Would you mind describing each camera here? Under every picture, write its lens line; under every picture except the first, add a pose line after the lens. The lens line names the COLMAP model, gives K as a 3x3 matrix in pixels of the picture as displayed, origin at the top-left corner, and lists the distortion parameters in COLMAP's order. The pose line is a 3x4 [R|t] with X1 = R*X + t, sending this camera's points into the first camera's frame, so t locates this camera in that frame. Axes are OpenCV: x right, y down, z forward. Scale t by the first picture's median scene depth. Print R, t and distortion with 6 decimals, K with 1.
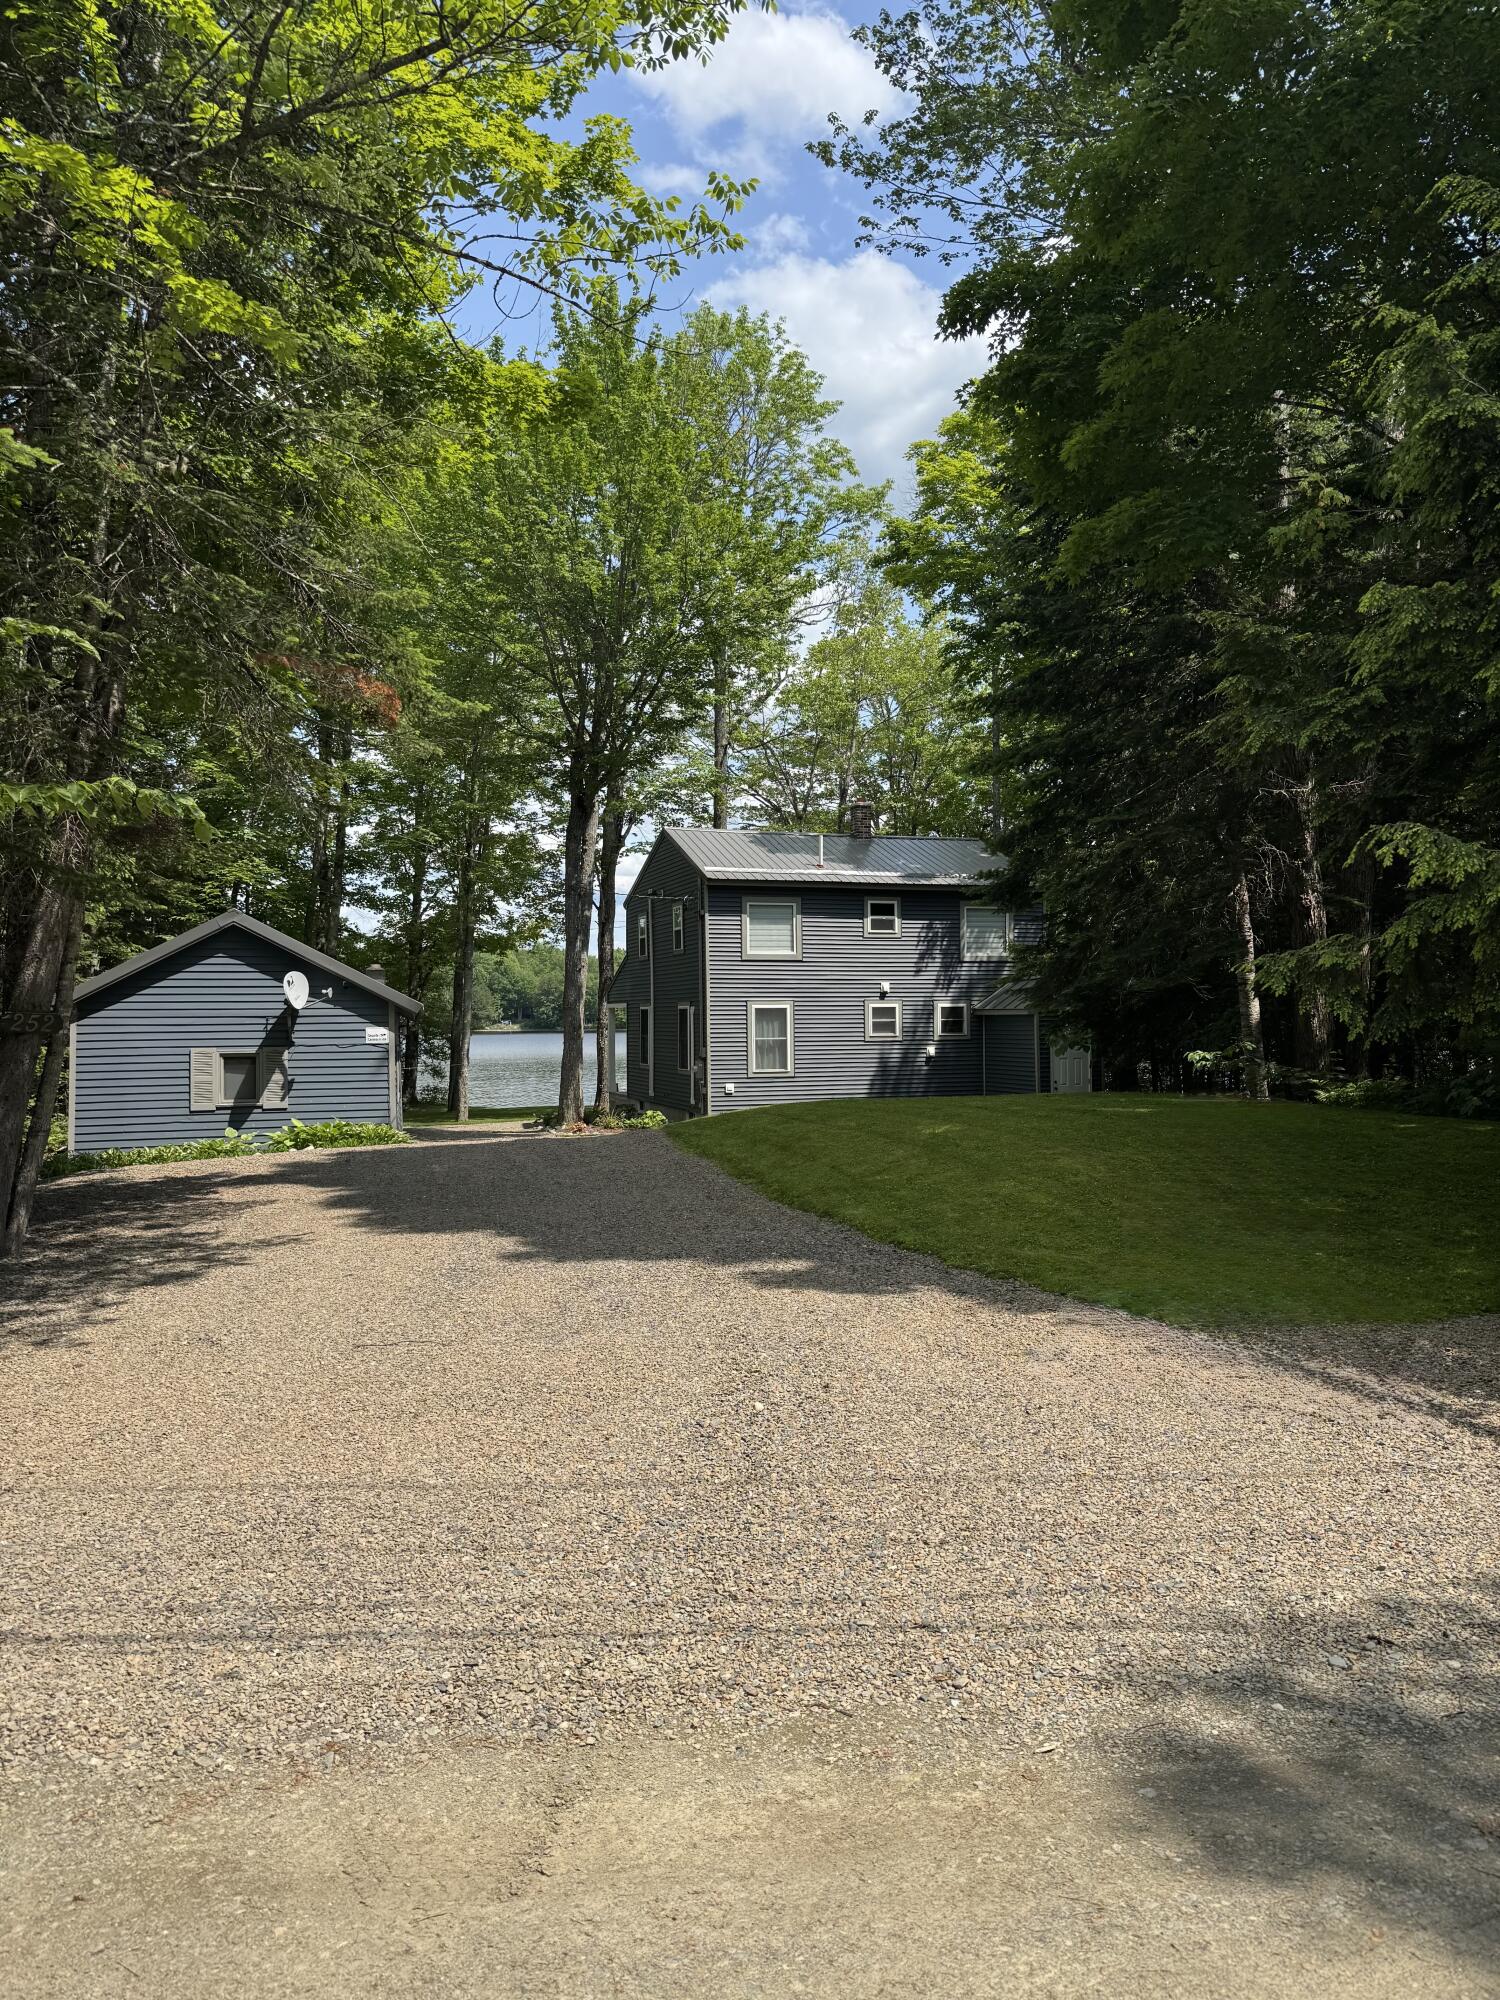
lens RADIAL K [[1406.6, 0, 739.9], [0, 1406.6, 995.0], [0, 0, 1]] dist [0.087580, -0.000824]
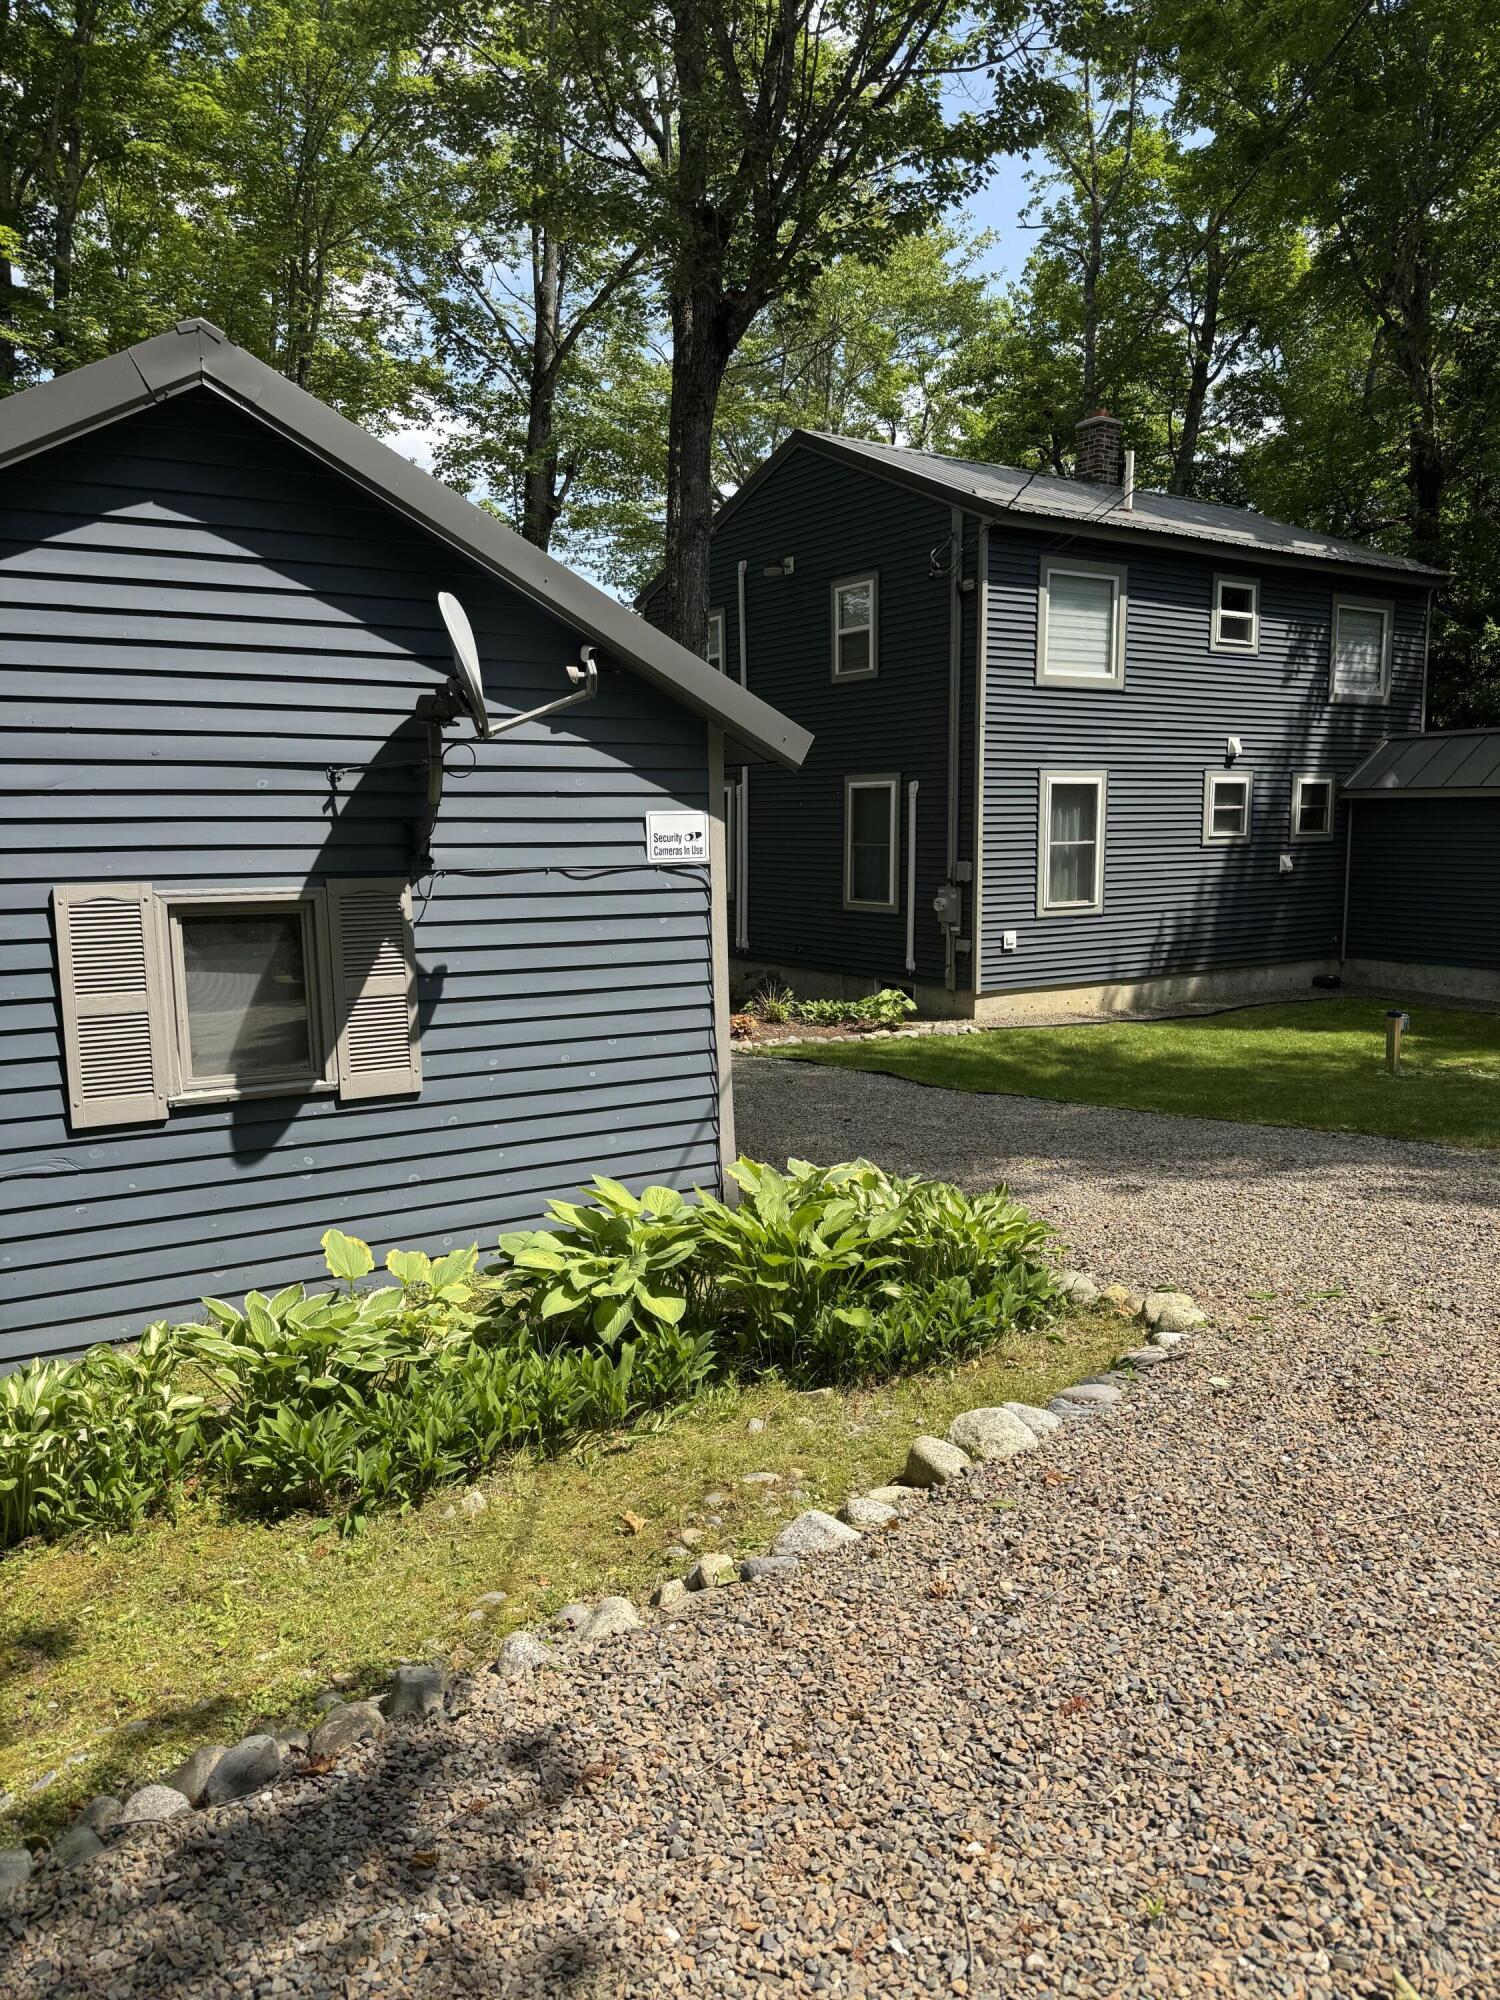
lens RADIAL K [[1406.6, 0, 739.9], [0, 1406.6, 995.0], [0, 0, 1]] dist [0.087580, -0.000824]
pose [[0.951749, -0.037052, 0.304632, -0.260277], [-0.005149, 0.990616, 0.136575, 0.016035], [-0.306834, -0.131553, 0.942628, 0.540320]]
